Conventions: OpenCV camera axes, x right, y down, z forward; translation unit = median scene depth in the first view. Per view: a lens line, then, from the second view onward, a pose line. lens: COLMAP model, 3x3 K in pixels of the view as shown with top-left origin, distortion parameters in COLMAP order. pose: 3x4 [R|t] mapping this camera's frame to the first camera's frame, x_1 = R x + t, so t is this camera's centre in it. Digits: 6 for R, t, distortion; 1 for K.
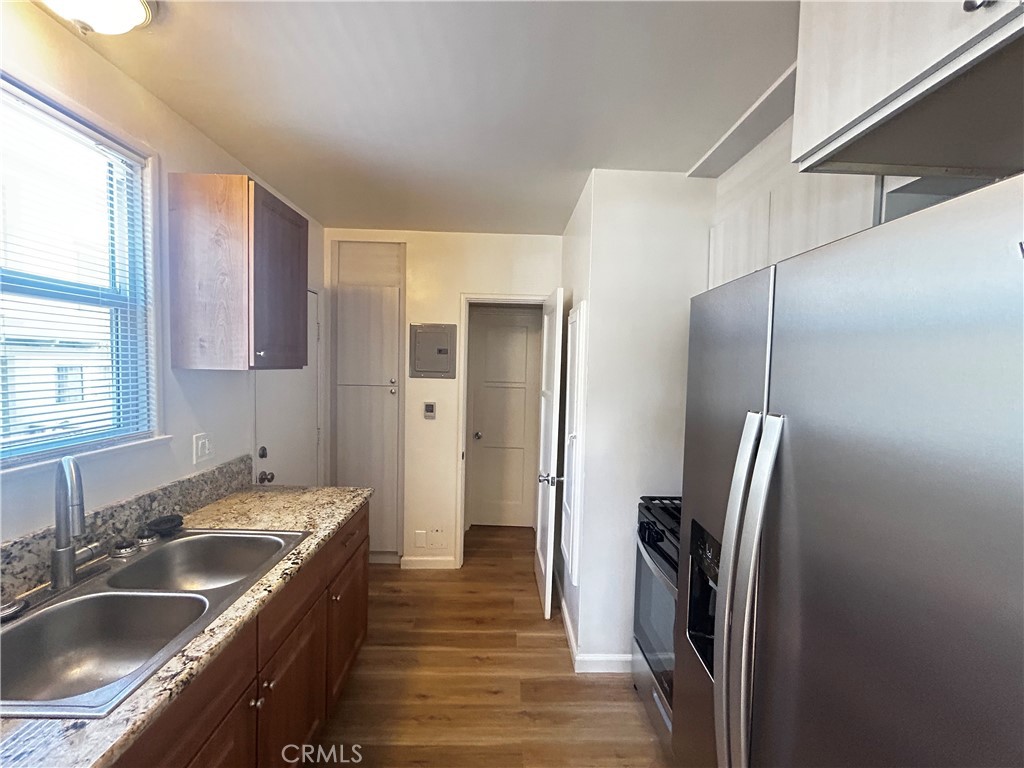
lens RADIAL K [[414.1, 0, 509.4], [0, 414.1, 387.2], [0, 0, 1]] dist [0.000578, 0.000745]
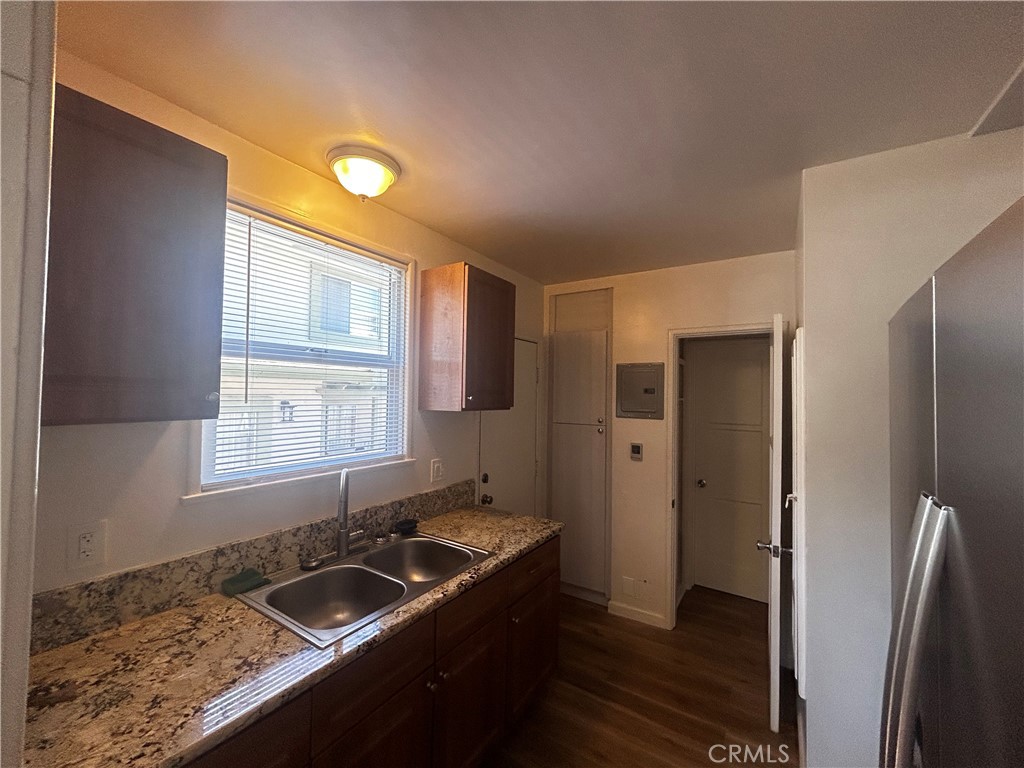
lens RADIAL K [[414.1, 0, 510.3], [0, 414.1, 387.4], [0, 0, 1]] dist [0.000578, 0.000745]
pose [[0.829455, -0.021396, -0.558163, 0.156385], [-0.026708, 0.996604, -0.077891, -0.015506], [0.557934, 0.079515, 0.826067, 0.027941]]
